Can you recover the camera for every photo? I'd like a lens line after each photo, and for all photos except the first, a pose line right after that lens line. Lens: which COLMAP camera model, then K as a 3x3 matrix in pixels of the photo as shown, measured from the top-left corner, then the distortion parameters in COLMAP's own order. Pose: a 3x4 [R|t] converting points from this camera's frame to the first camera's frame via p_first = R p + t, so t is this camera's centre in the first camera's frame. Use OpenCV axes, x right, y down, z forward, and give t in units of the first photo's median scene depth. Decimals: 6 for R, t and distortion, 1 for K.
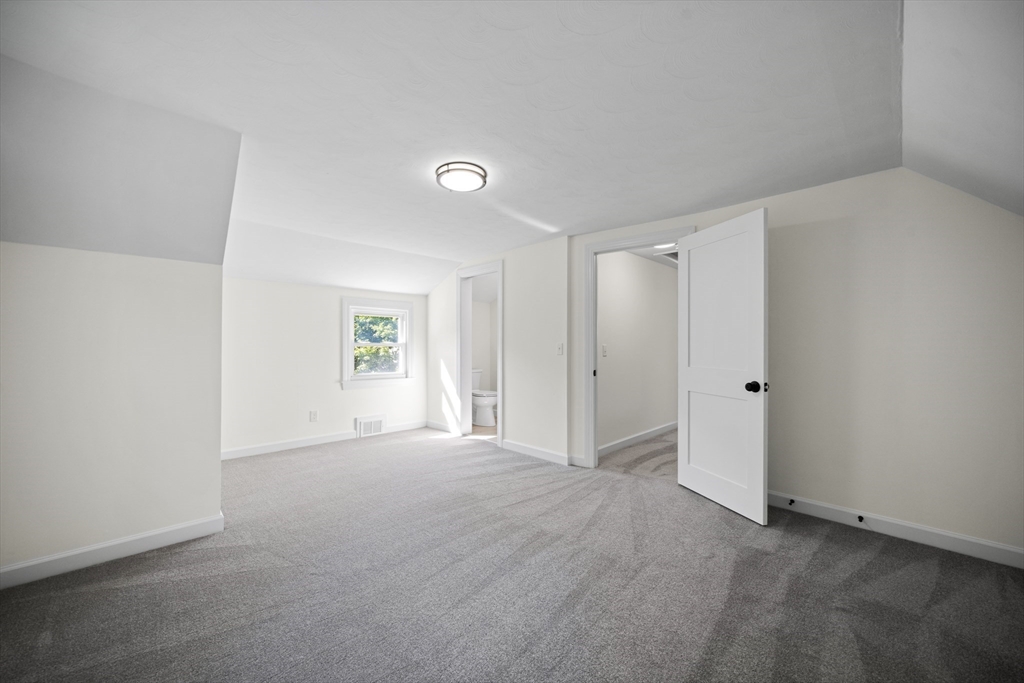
lens RADIAL K [[384.1, 0, 505.4], [0, 384.1, 343.3], [0, 0, 1]] dist [0.000479, 0.000242]
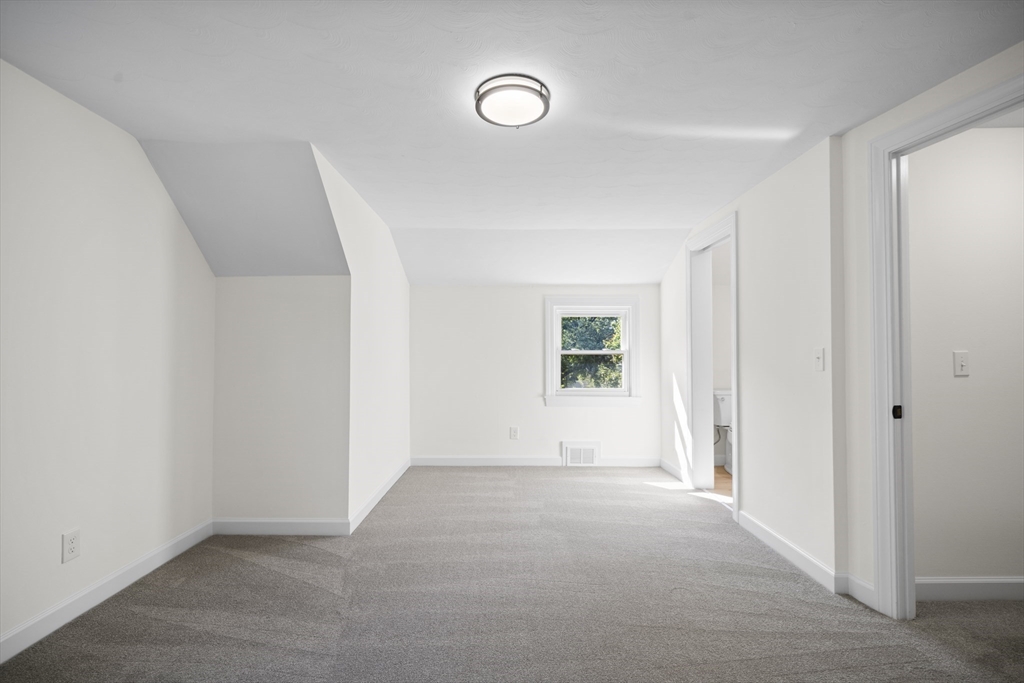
lens RADIAL K [[458.8, 0, 508.8], [0, 458.8, 343.8], [0, 0, 1]] dist [0.001511, 0.000535]
pose [[0.719118, -0.016775, -0.694685, 0.227453], [0.005020, 0.999808, -0.018946, 0.003214], [0.694870, 0.010137, 0.719064, 0.224080]]
